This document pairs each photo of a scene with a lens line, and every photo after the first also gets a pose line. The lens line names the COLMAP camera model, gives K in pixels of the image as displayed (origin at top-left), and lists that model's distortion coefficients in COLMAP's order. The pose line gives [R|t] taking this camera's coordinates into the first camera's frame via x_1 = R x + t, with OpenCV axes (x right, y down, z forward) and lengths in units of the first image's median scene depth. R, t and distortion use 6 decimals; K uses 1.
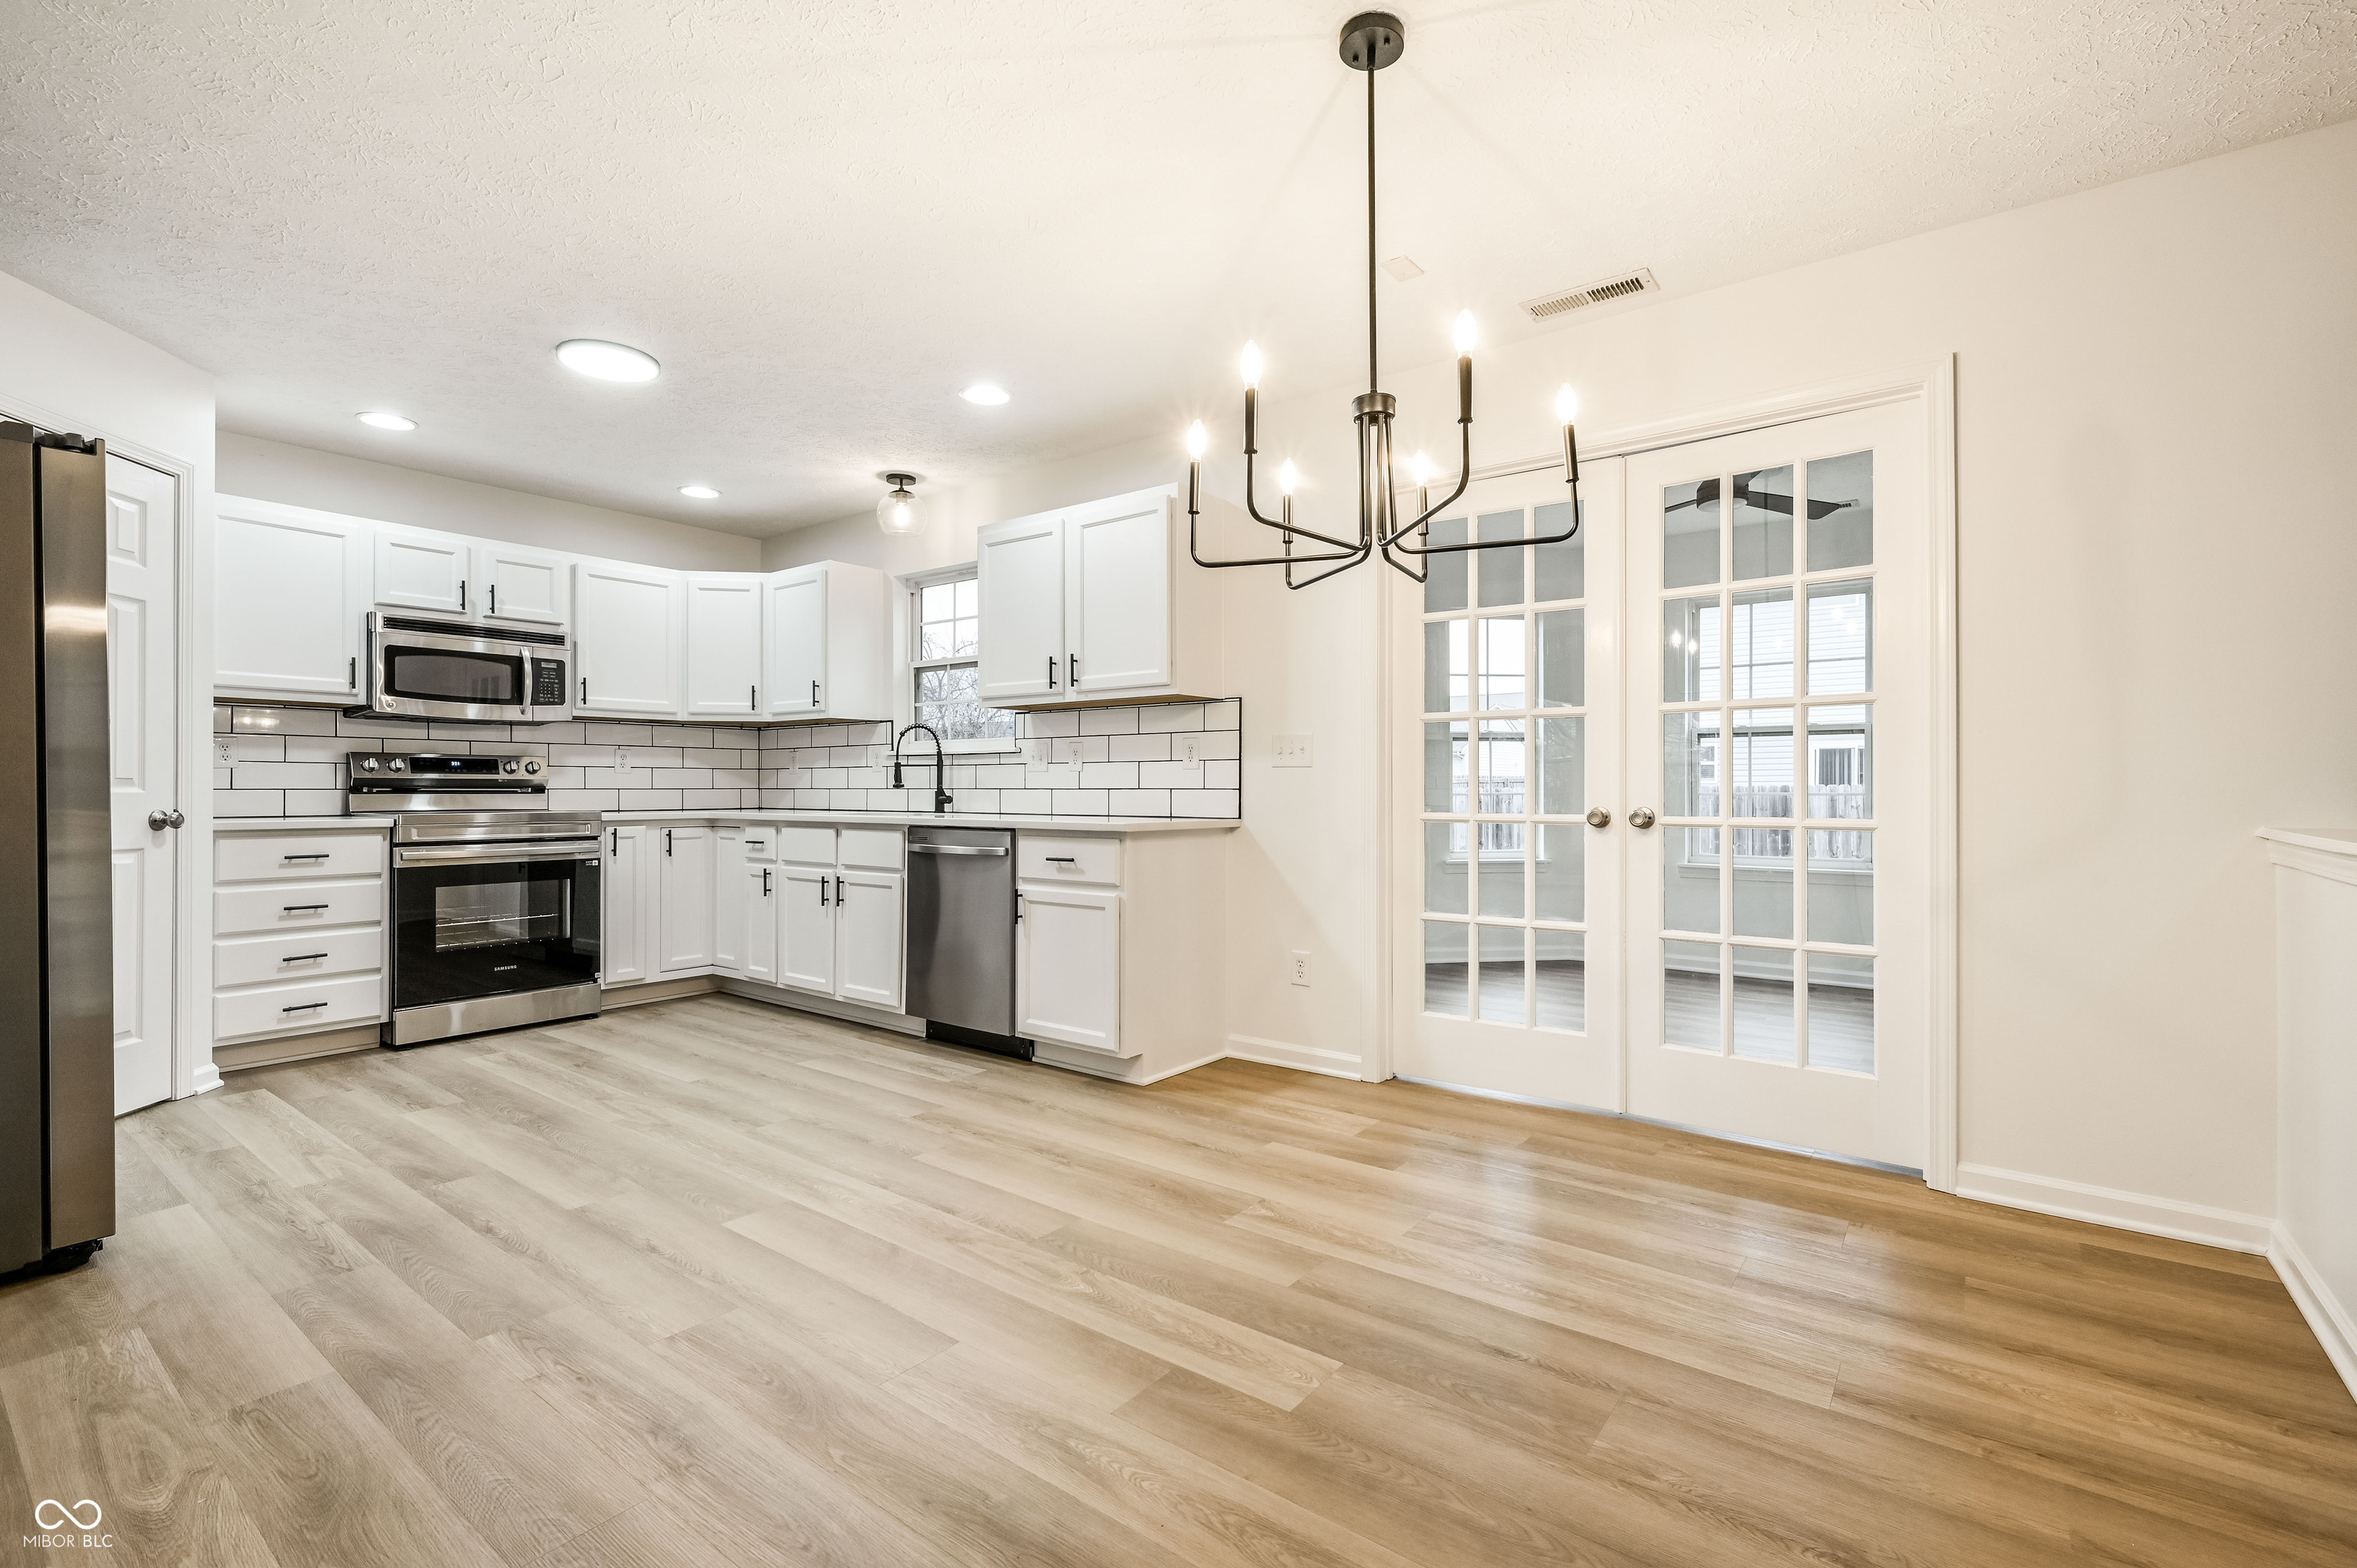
lens RADIAL K [[1057.3, 0, 1178.5], [0, 1057.3, 784.0], [0, 0, 1]] dist [-0.000748, 0.000248]
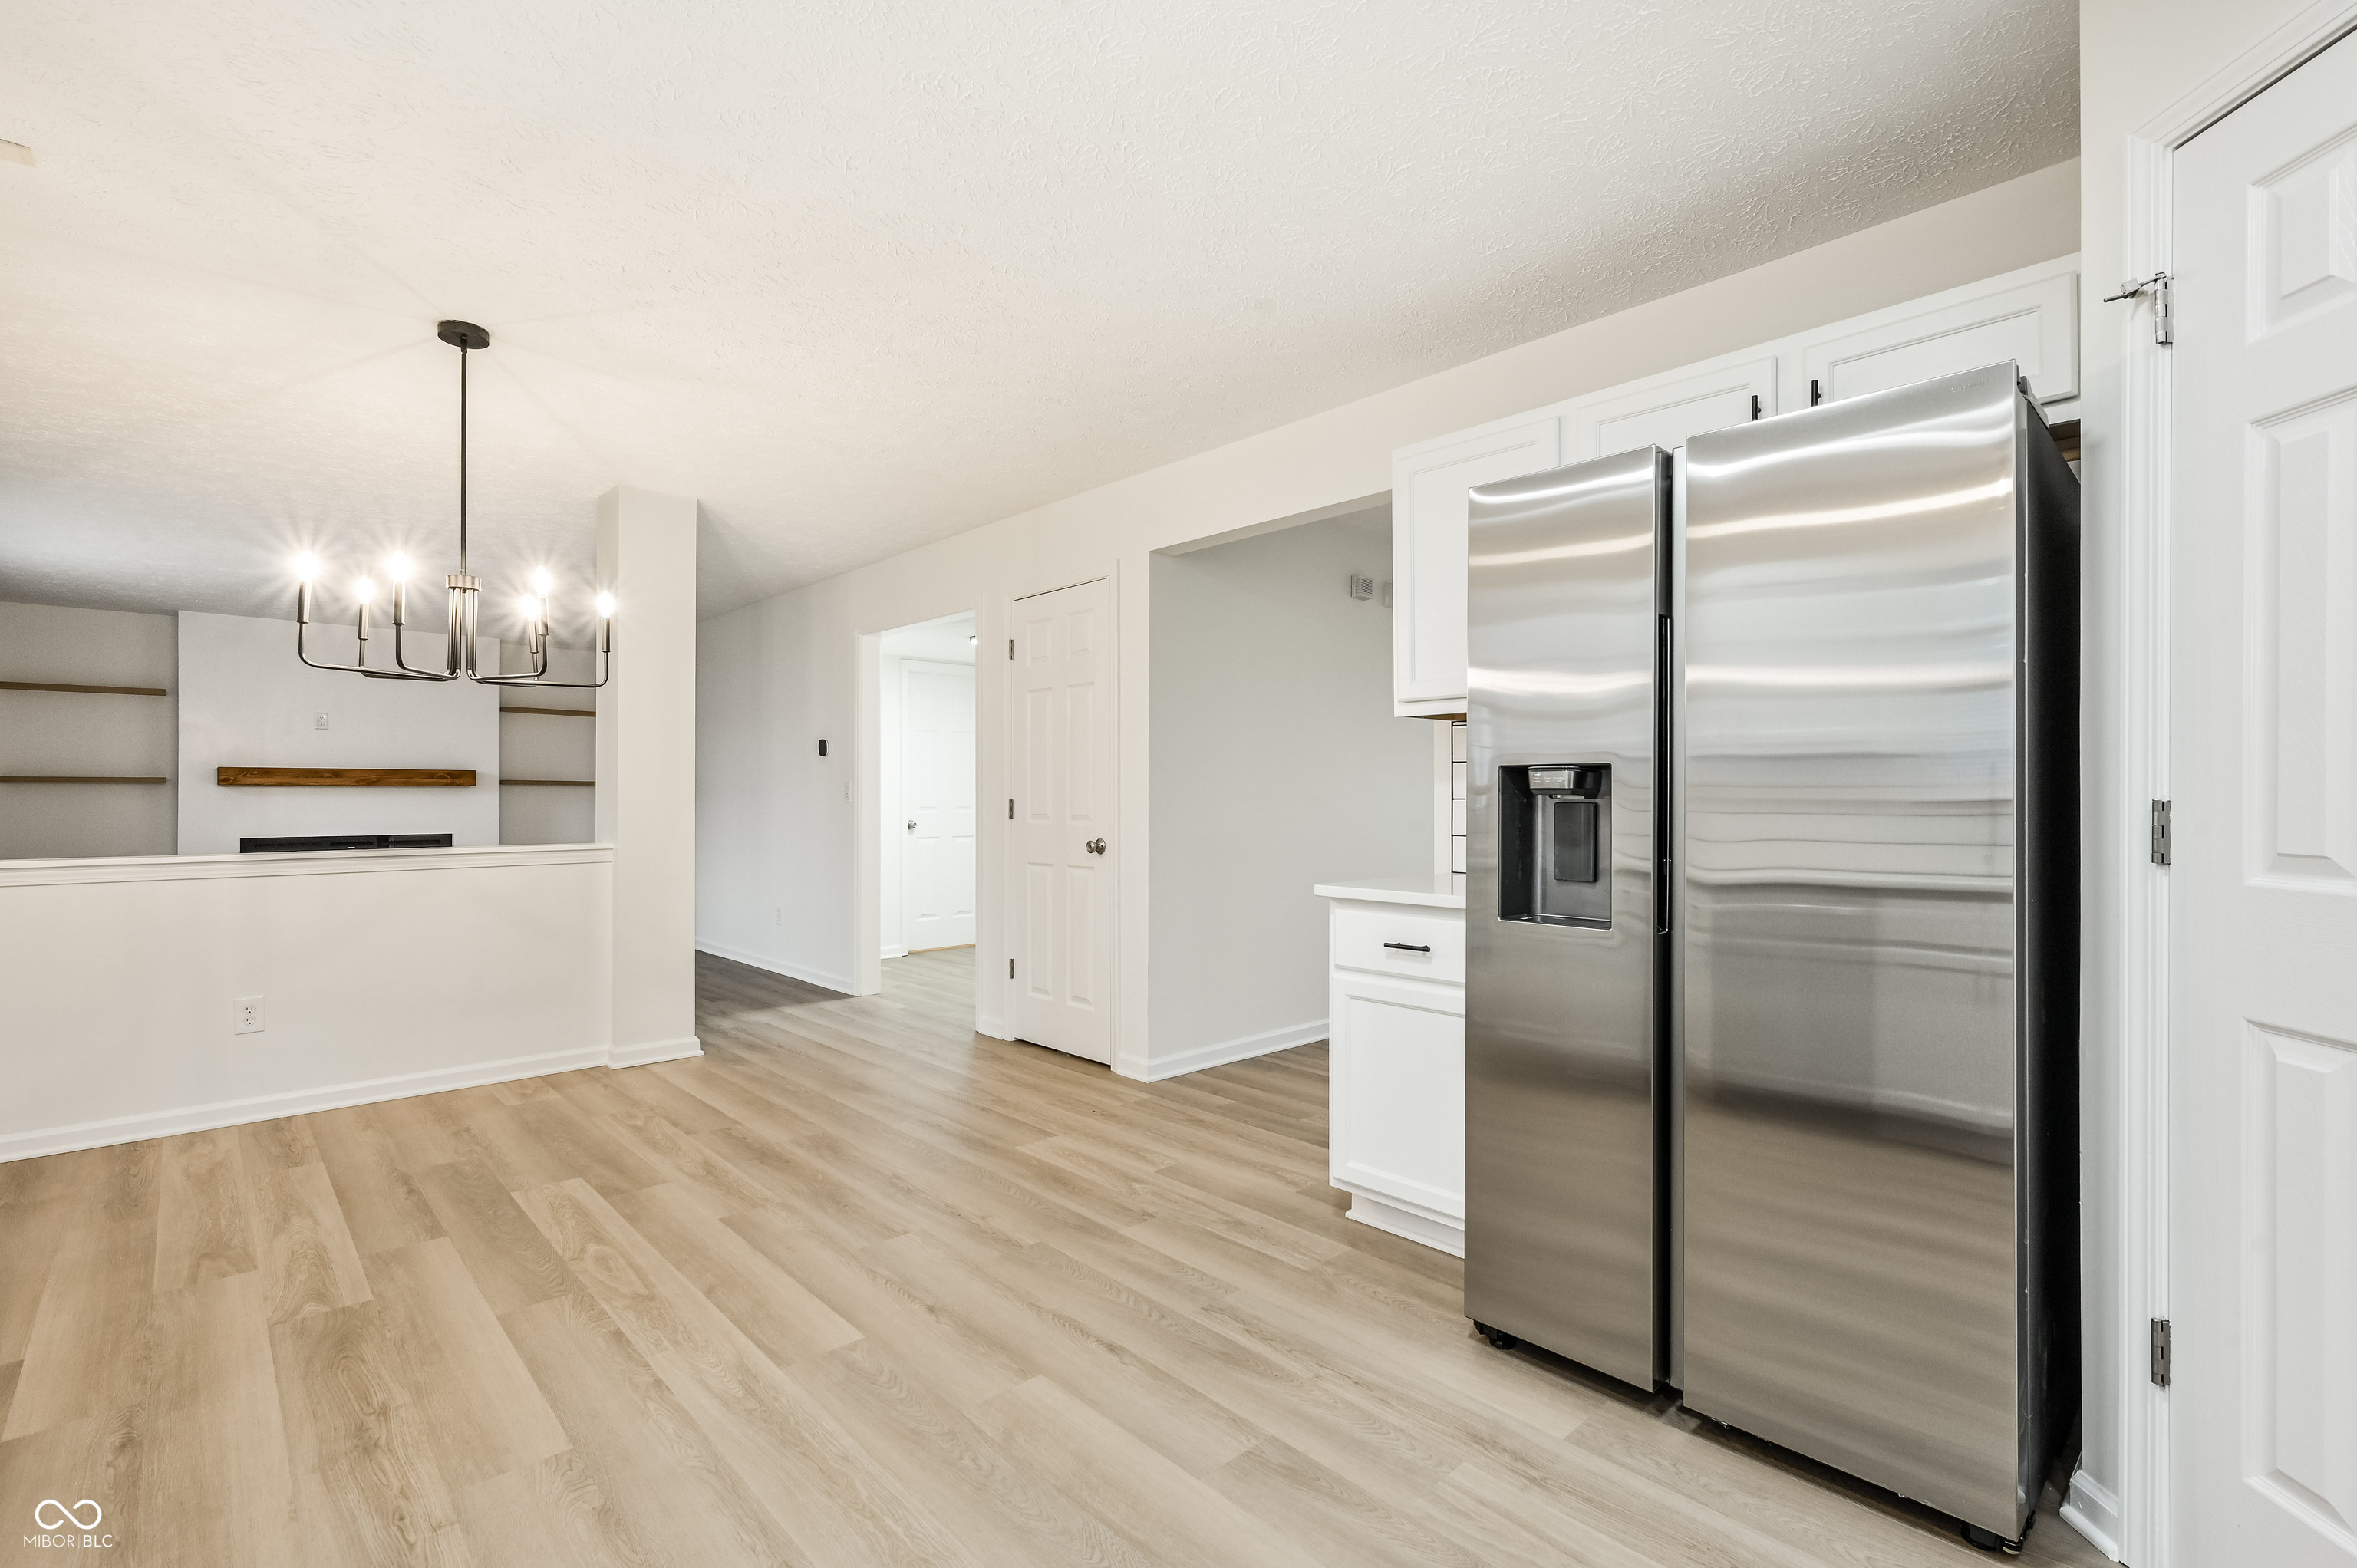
lens RADIAL K [[1057.3, 0, 1178.5], [0, 1057.3, 784.0], [0, 0, 1]] dist [-0.000748, 0.000248]
pose [[-0.988393, 0.002877, 0.151894, -0.834363], [0.000441, 0.999871, -0.016066, -0.038854], [-0.151921, -0.015813, -0.988266, 1.856090]]
